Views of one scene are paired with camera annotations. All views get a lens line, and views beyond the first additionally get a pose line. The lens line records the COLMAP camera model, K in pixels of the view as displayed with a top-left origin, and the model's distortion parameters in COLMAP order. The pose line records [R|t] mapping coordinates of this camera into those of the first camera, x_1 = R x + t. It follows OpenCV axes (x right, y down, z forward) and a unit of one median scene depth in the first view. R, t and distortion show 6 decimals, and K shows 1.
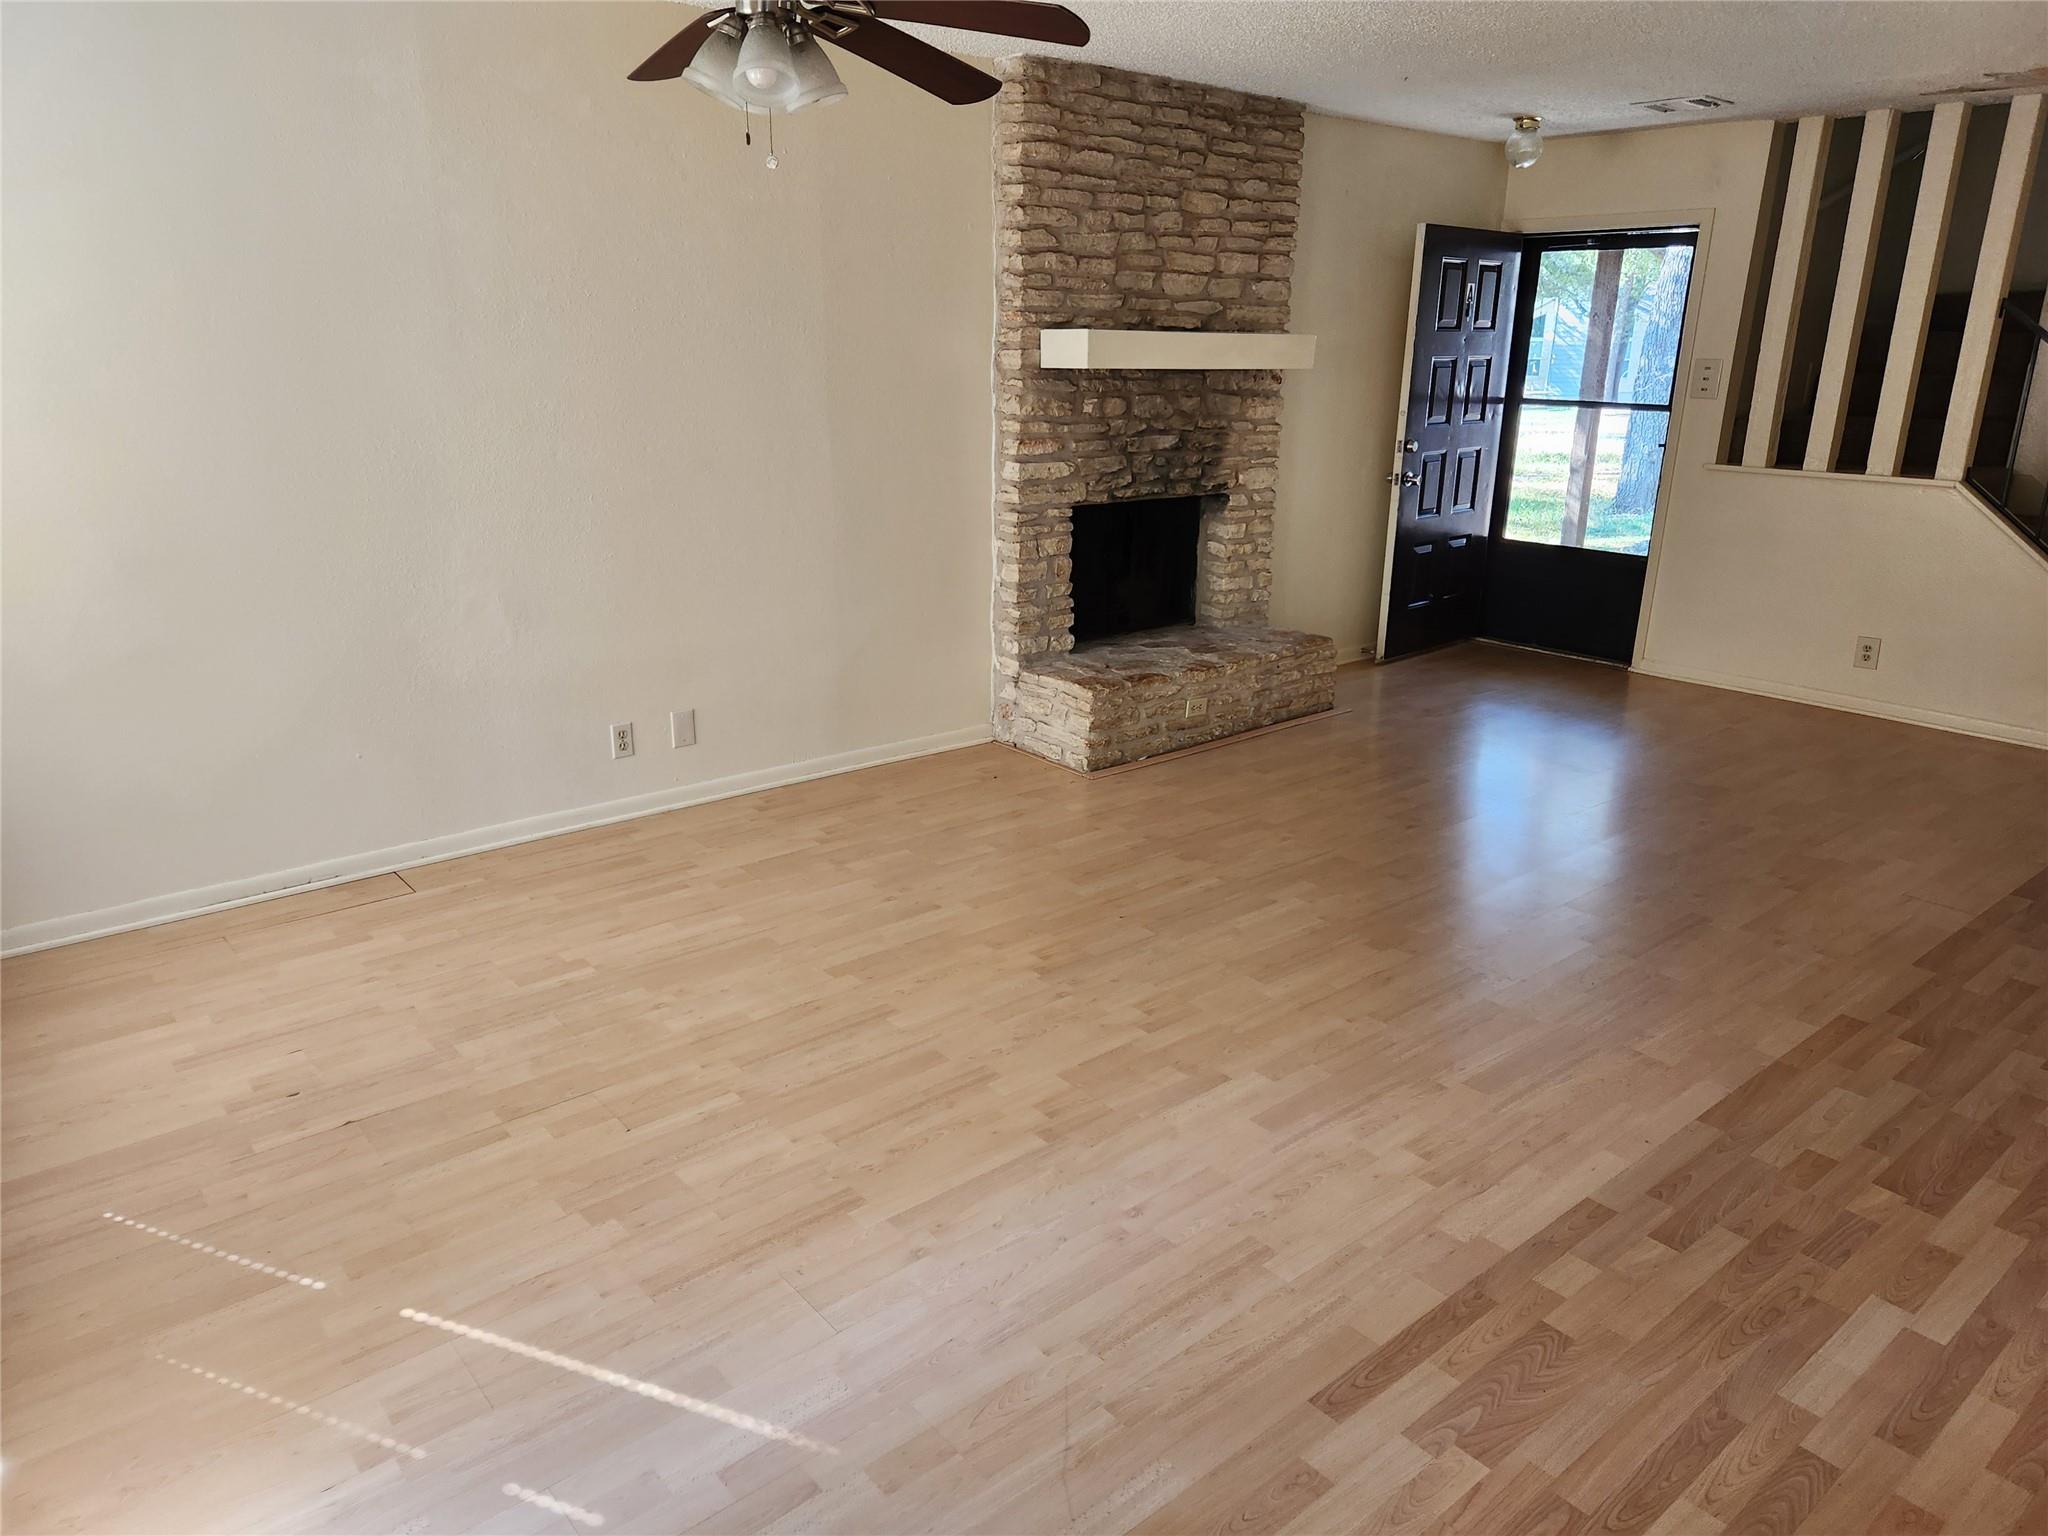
lens RADIAL K [[1369.6, 0, 1030.3], [0, 1369.6, 774.7], [0, 0, 1]] dist [0.057740, -0.050559]
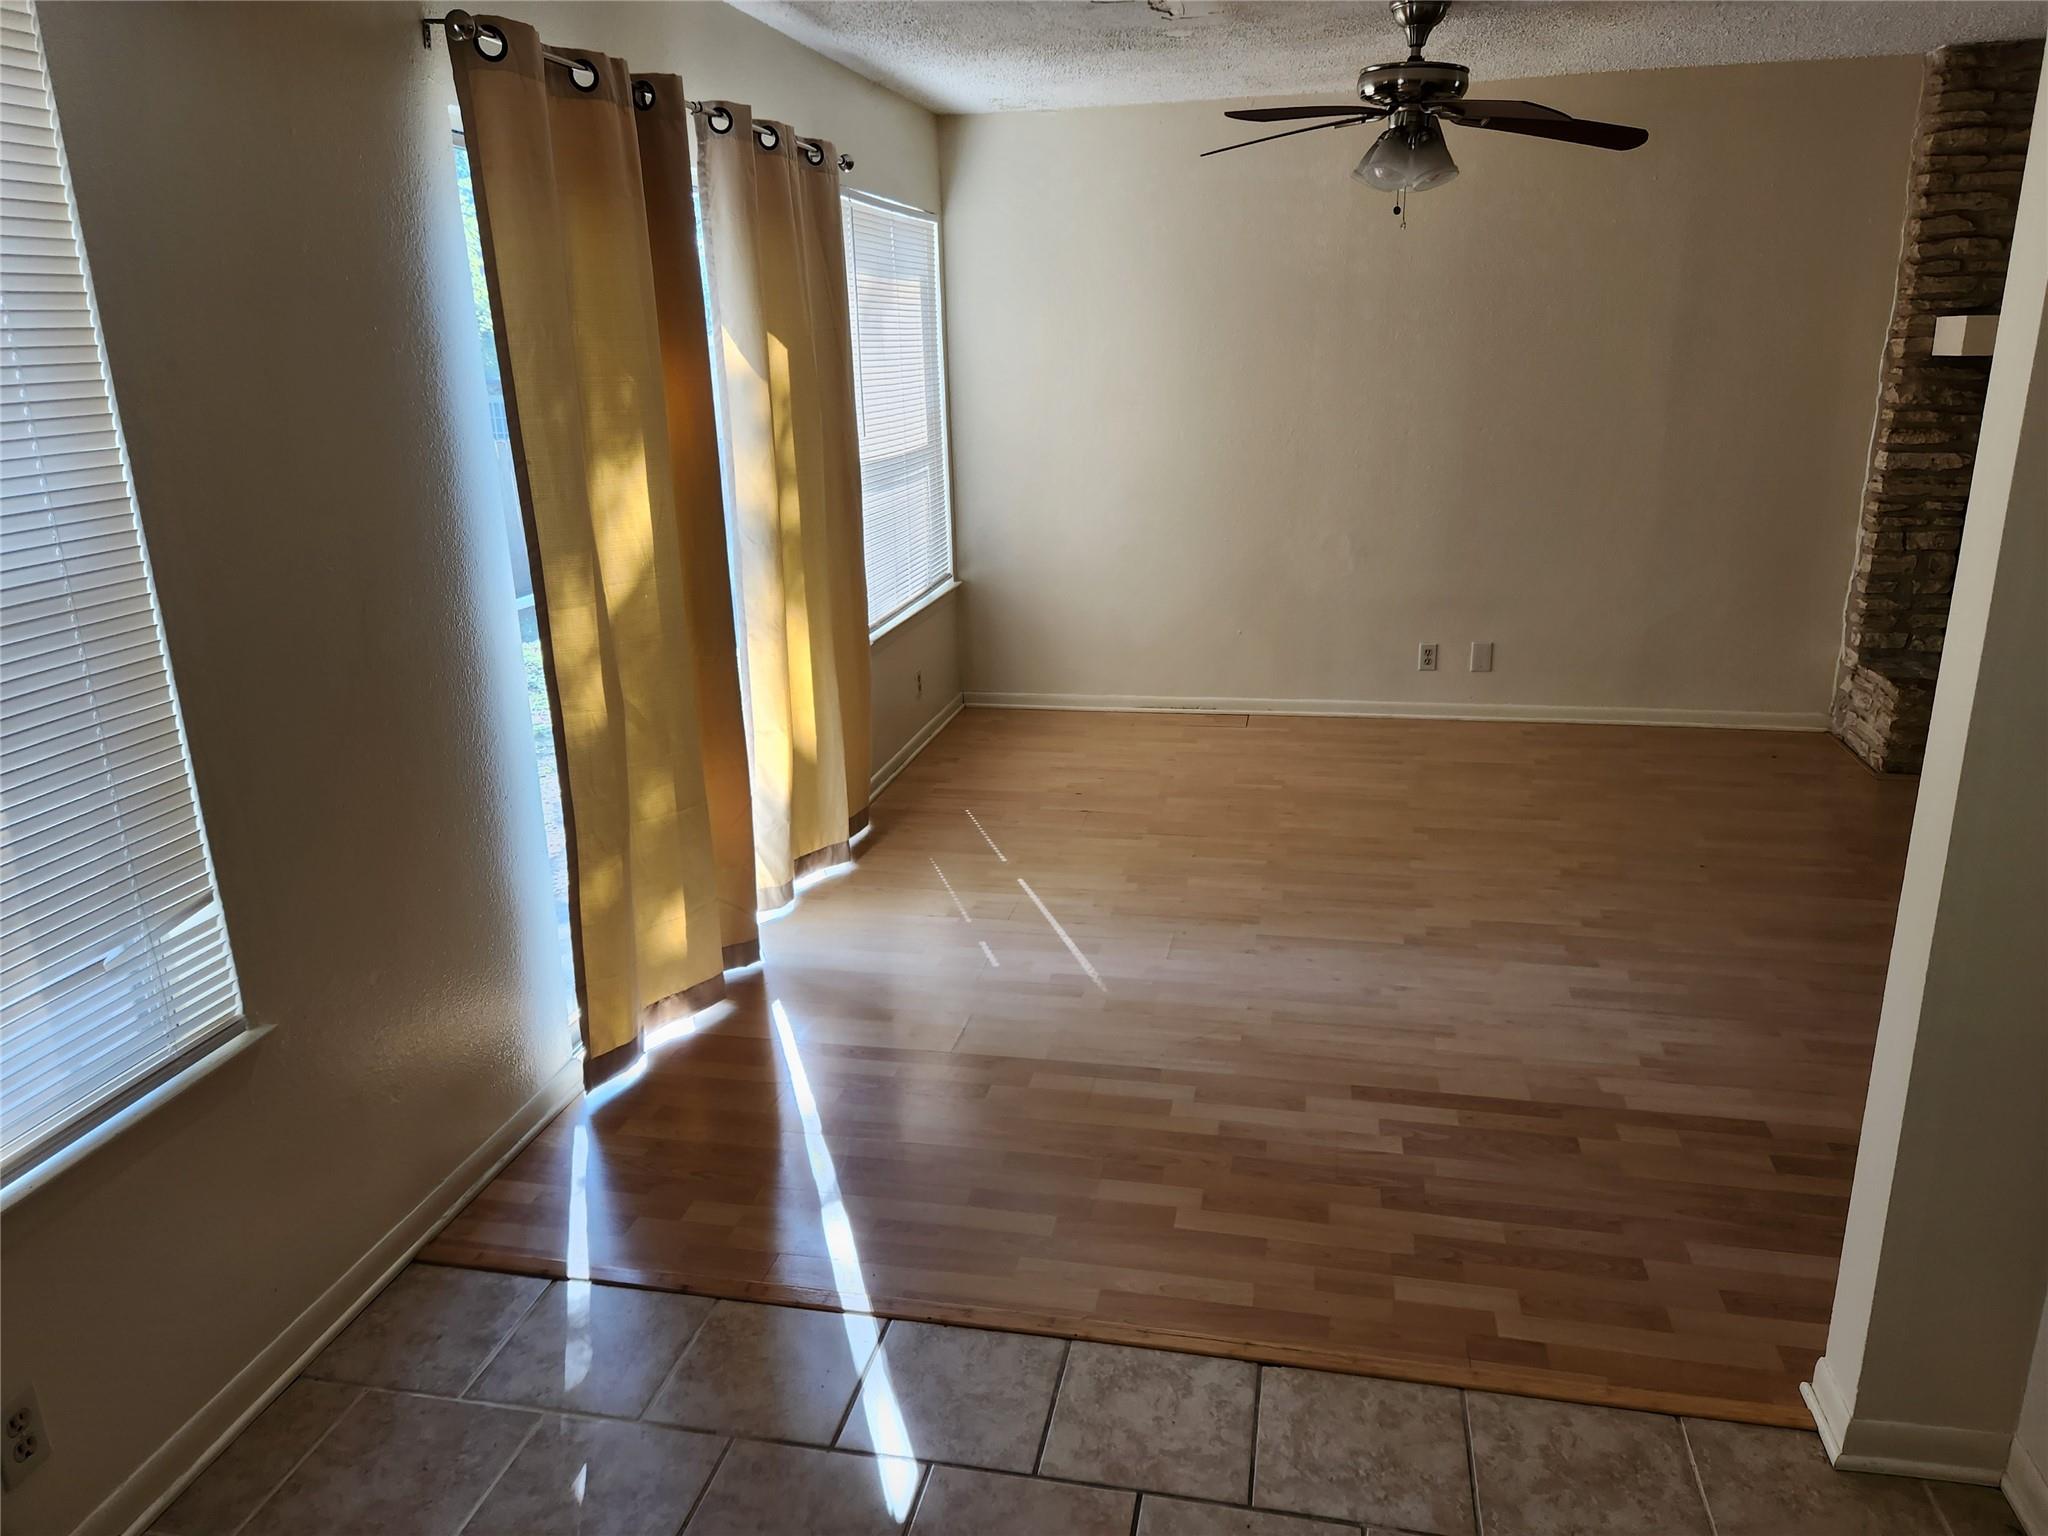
lens RADIAL K [[1369.6, 0, 1020.6], [0, 1369.6, 761.5], [0, 0, 1]] dist [0.057740, -0.050559]
pose [[0.608592, 0.205835, -0.766321, 0.492536], [-0.209154, 0.973227, 0.095305, 0.028219], [0.765422, 0.102277, 0.635349, -0.102057]]
